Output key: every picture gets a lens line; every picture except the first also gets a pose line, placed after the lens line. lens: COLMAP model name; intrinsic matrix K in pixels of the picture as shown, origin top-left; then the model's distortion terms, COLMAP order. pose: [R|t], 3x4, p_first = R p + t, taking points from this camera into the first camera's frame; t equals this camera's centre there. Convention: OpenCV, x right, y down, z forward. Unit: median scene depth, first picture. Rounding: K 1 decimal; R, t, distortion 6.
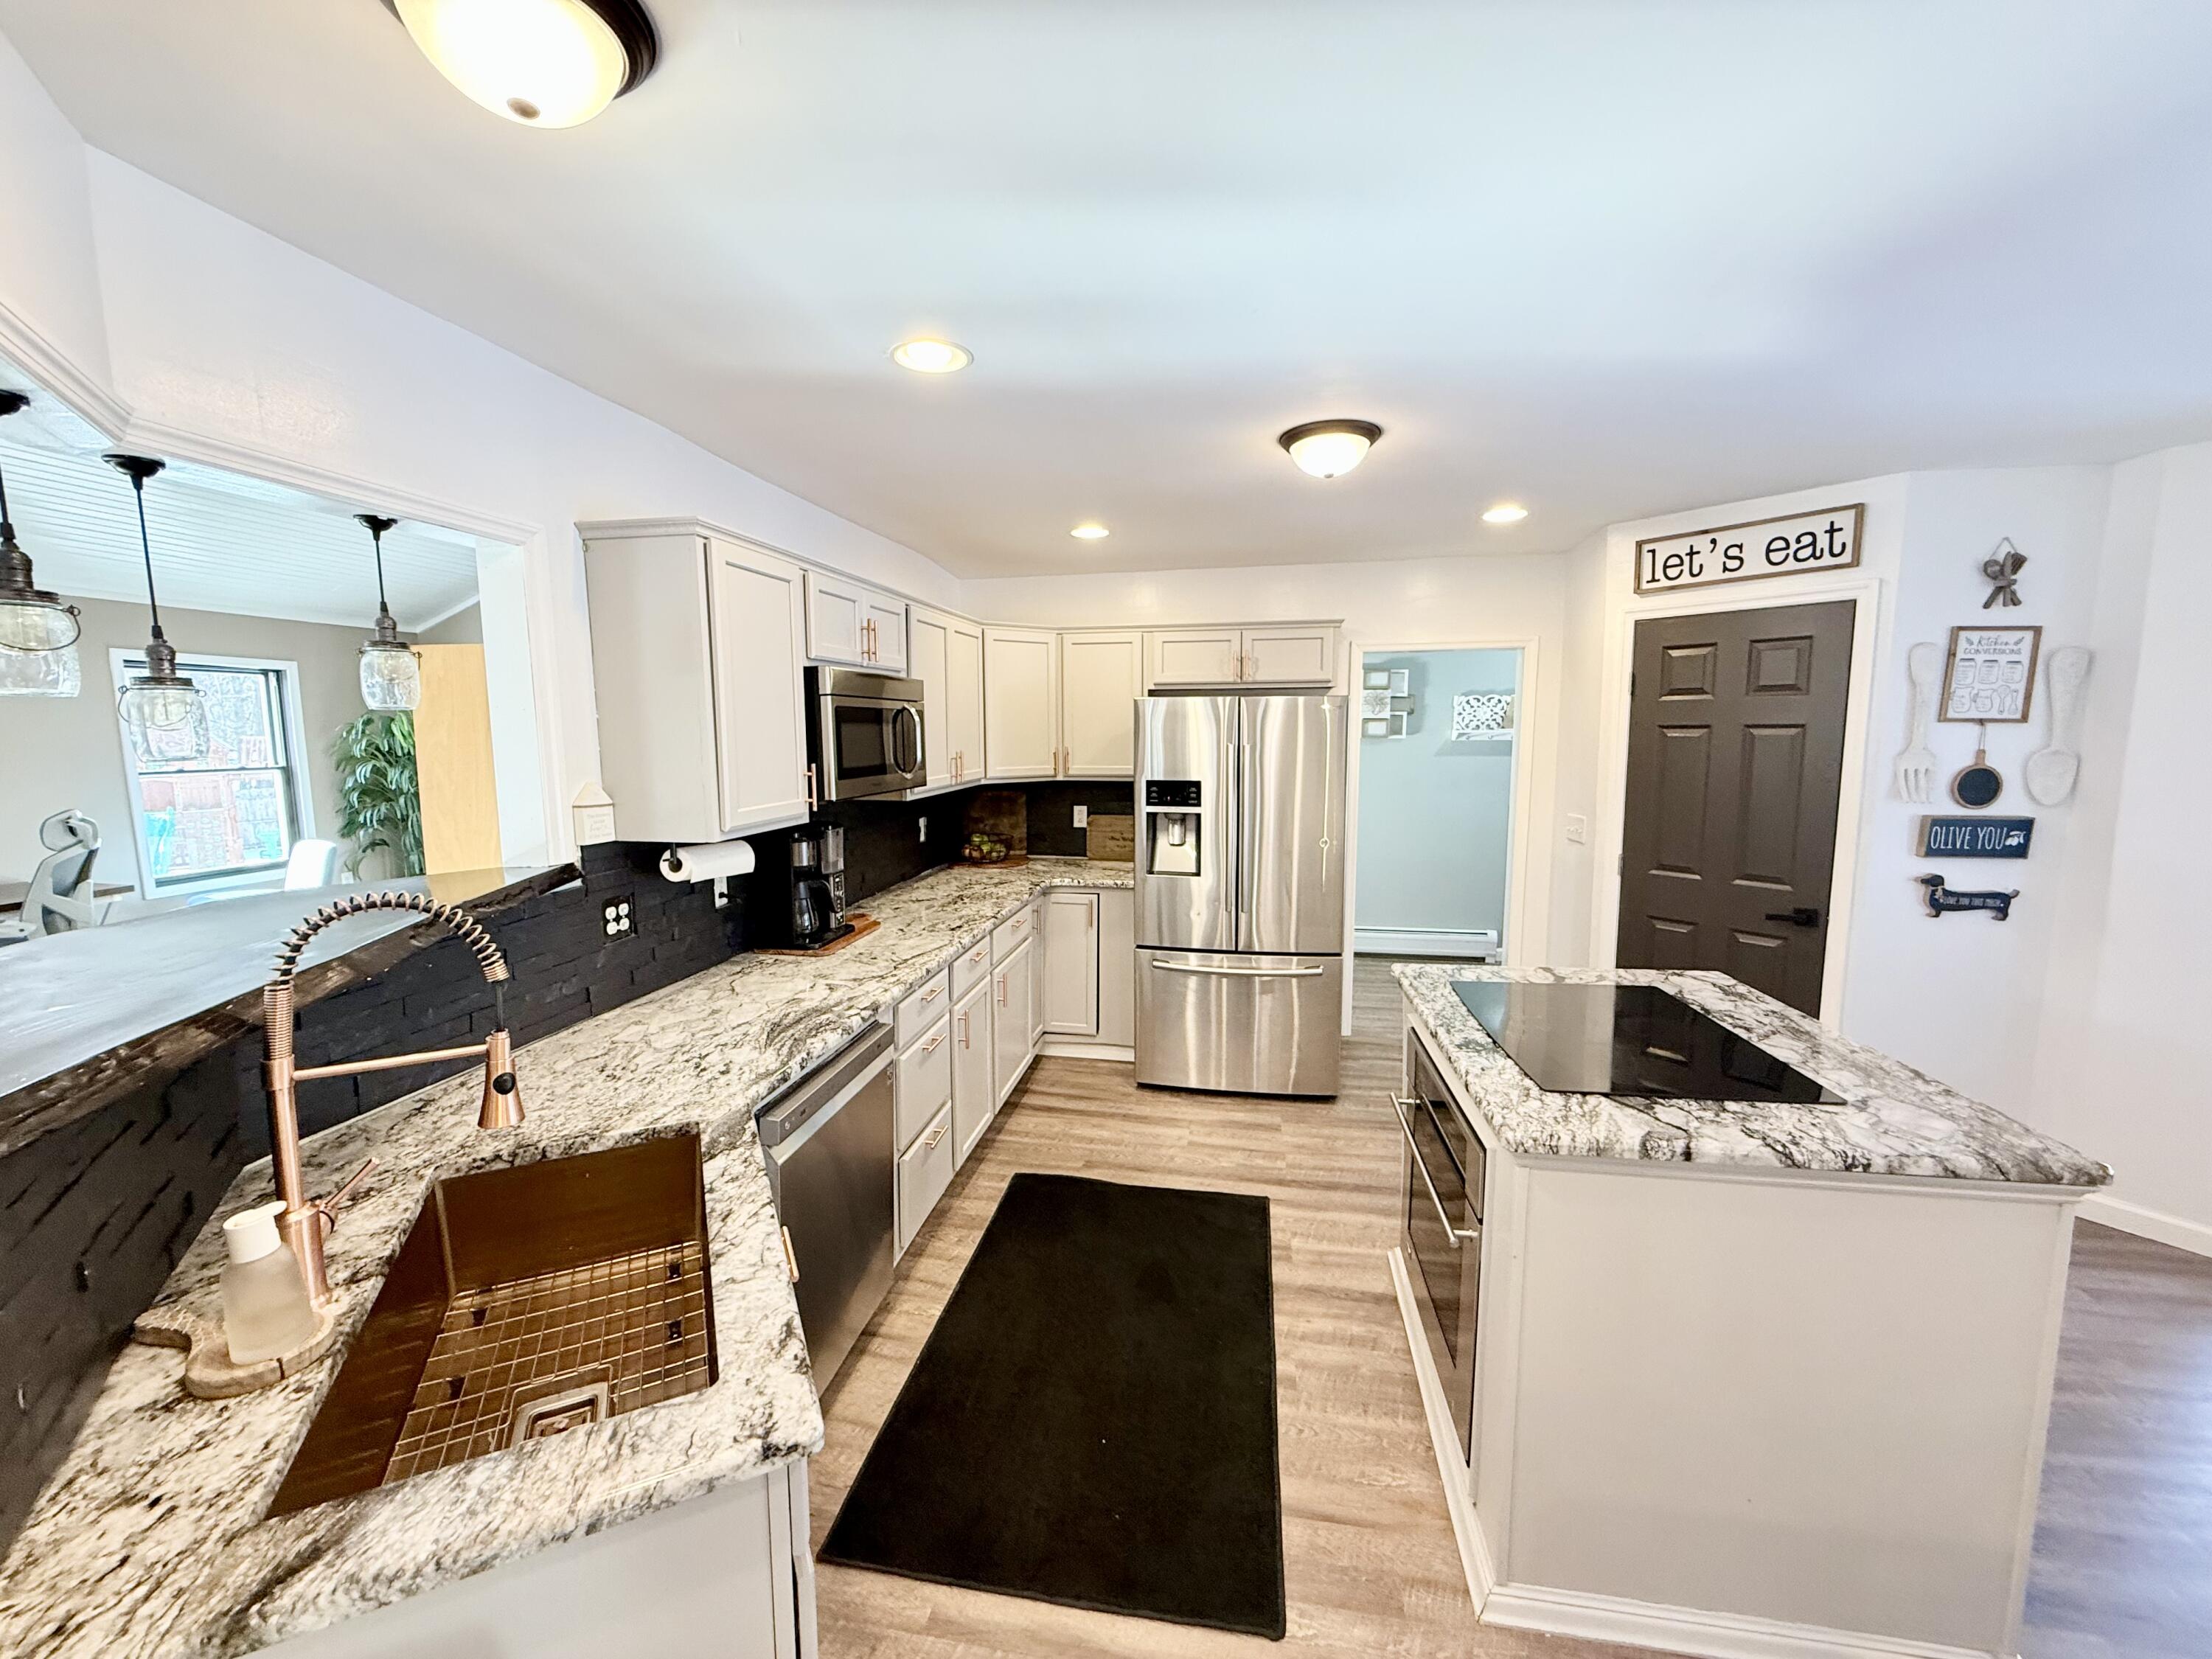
lens RADIAL K [[880.2, 0, 1103.2], [0, 880.2, 829.5], [0, 0, 1]] dist [-0.000834, 0.000525]
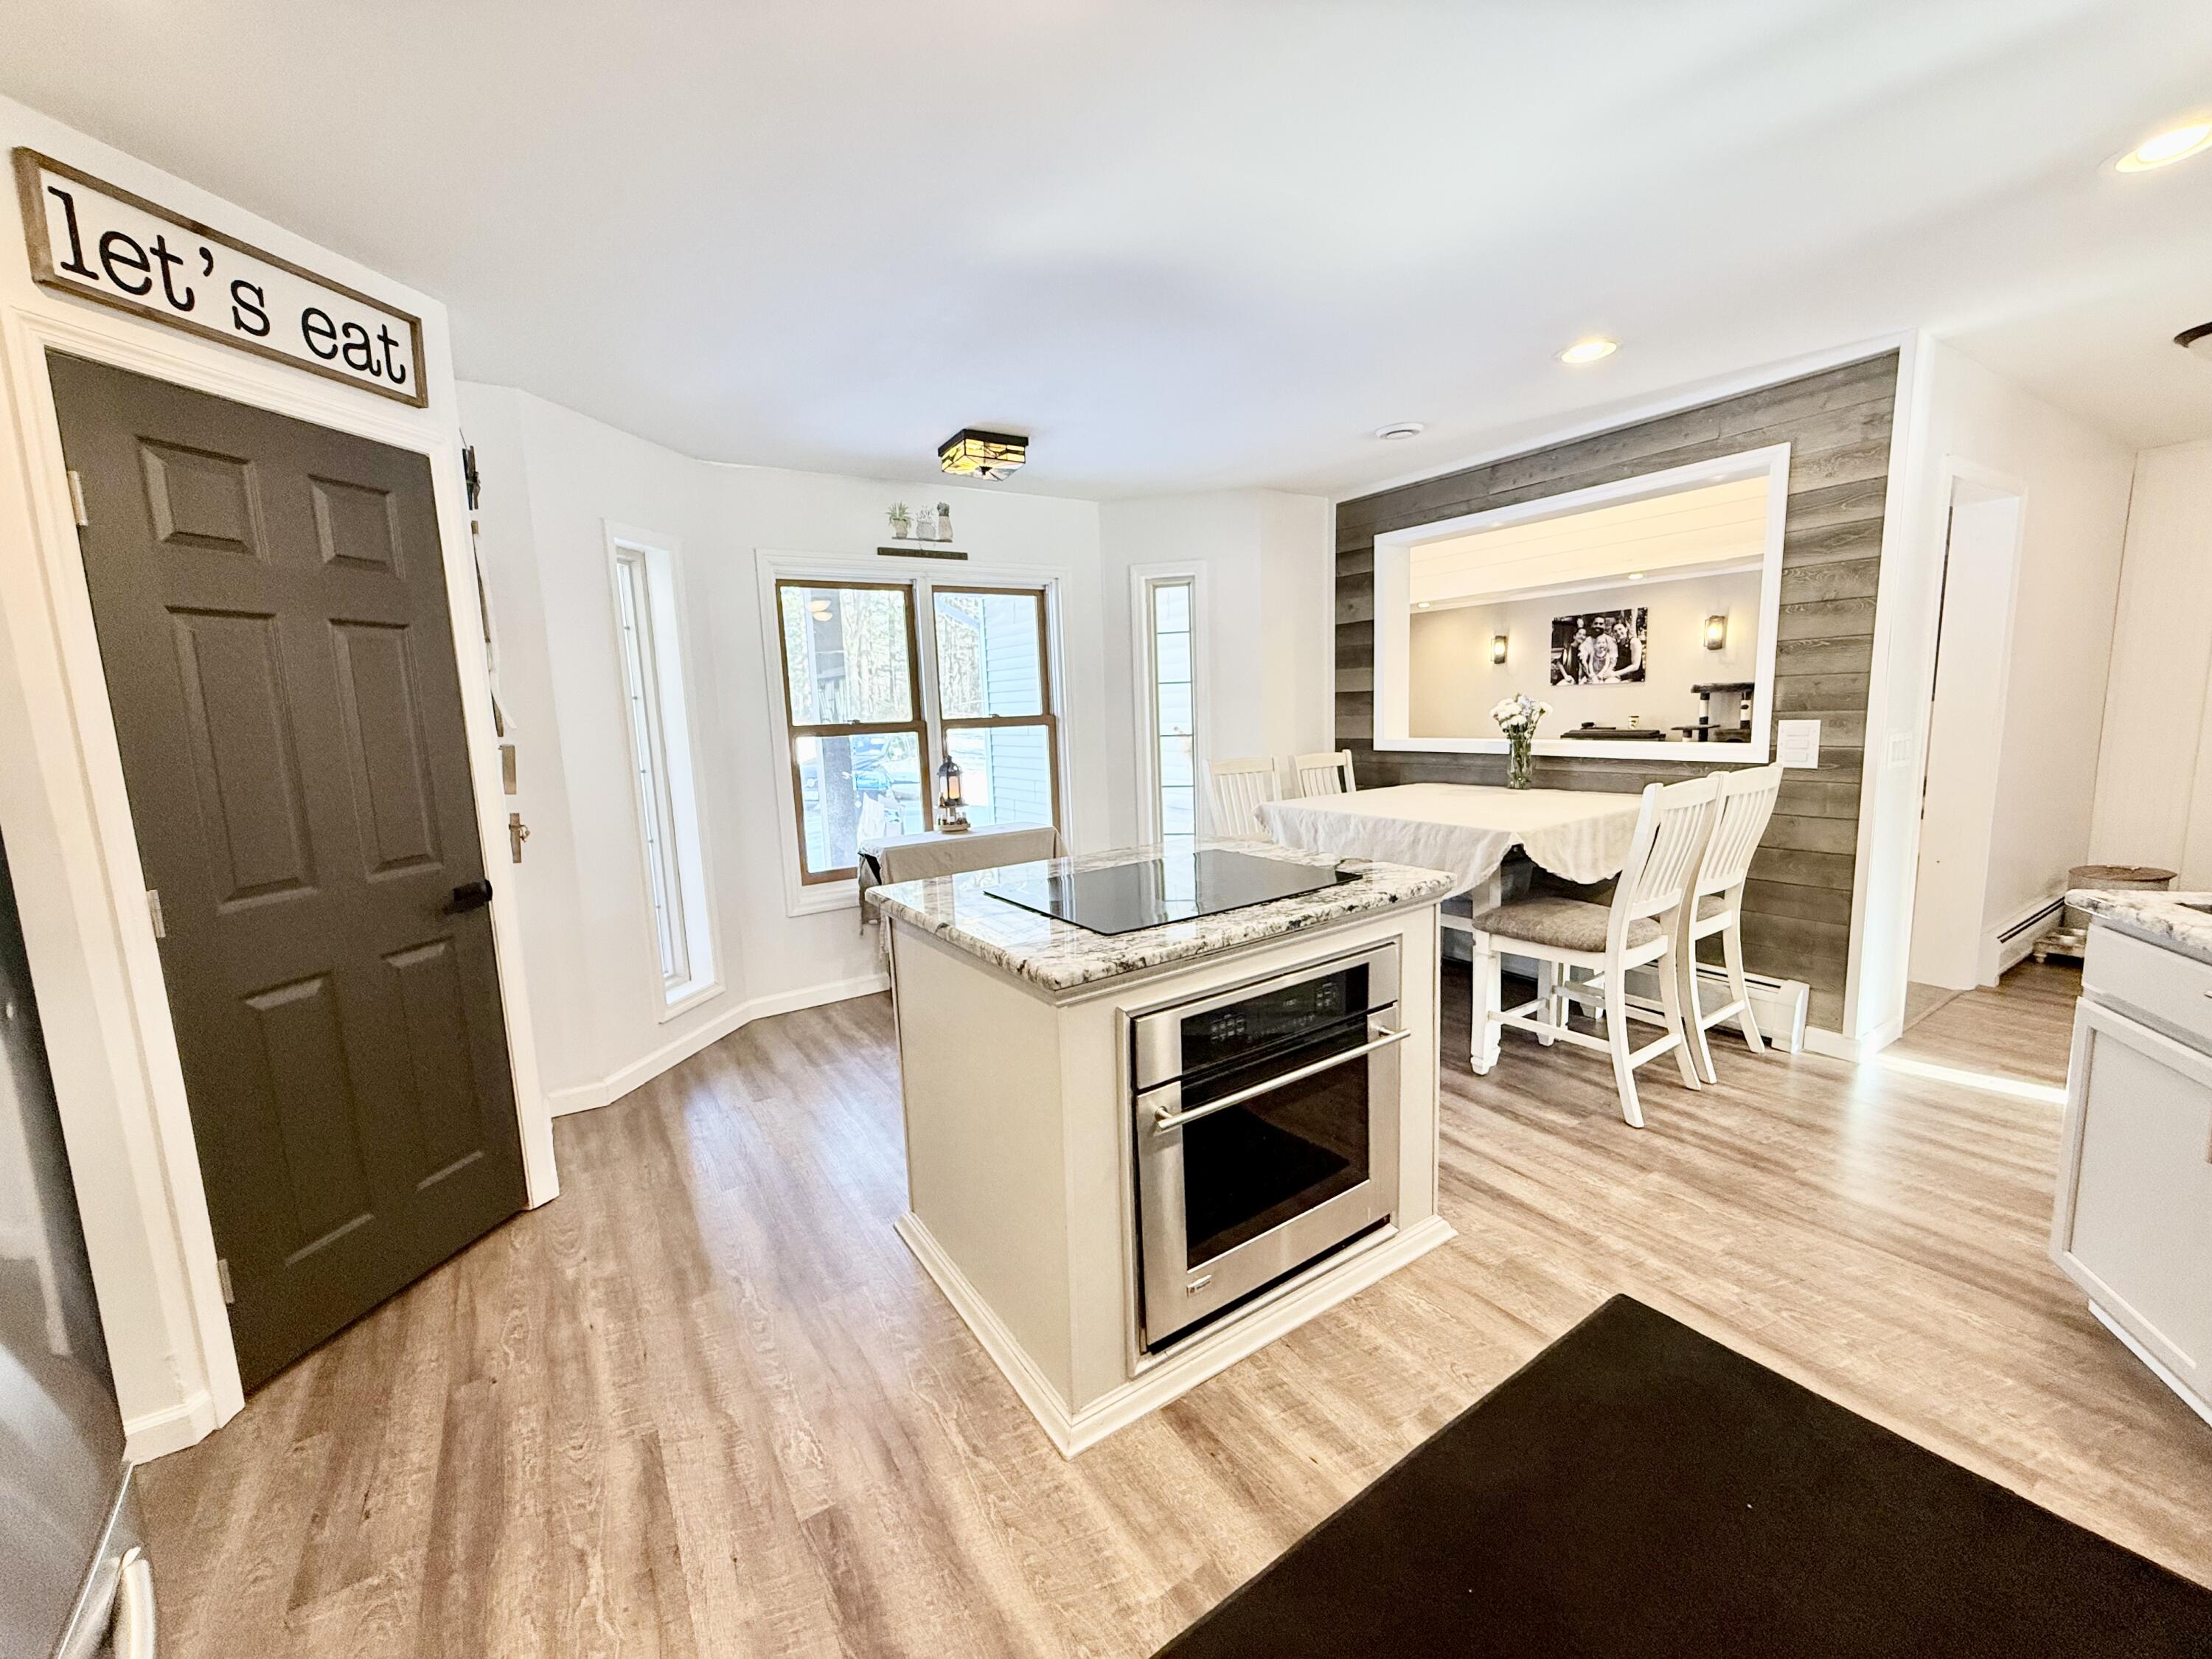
lens RADIAL K [[880.2, 0, 1101.7], [0, 880.2, 834.3], [0, 0, 1]] dist [-0.000834, 0.000525]
pose [[-0.680710, -0.074693, 0.728736, -0.084203], [0.127626, 0.967483, 0.218378, -0.045887], [-0.721350, 0.241657, -0.649042, 1.171266]]
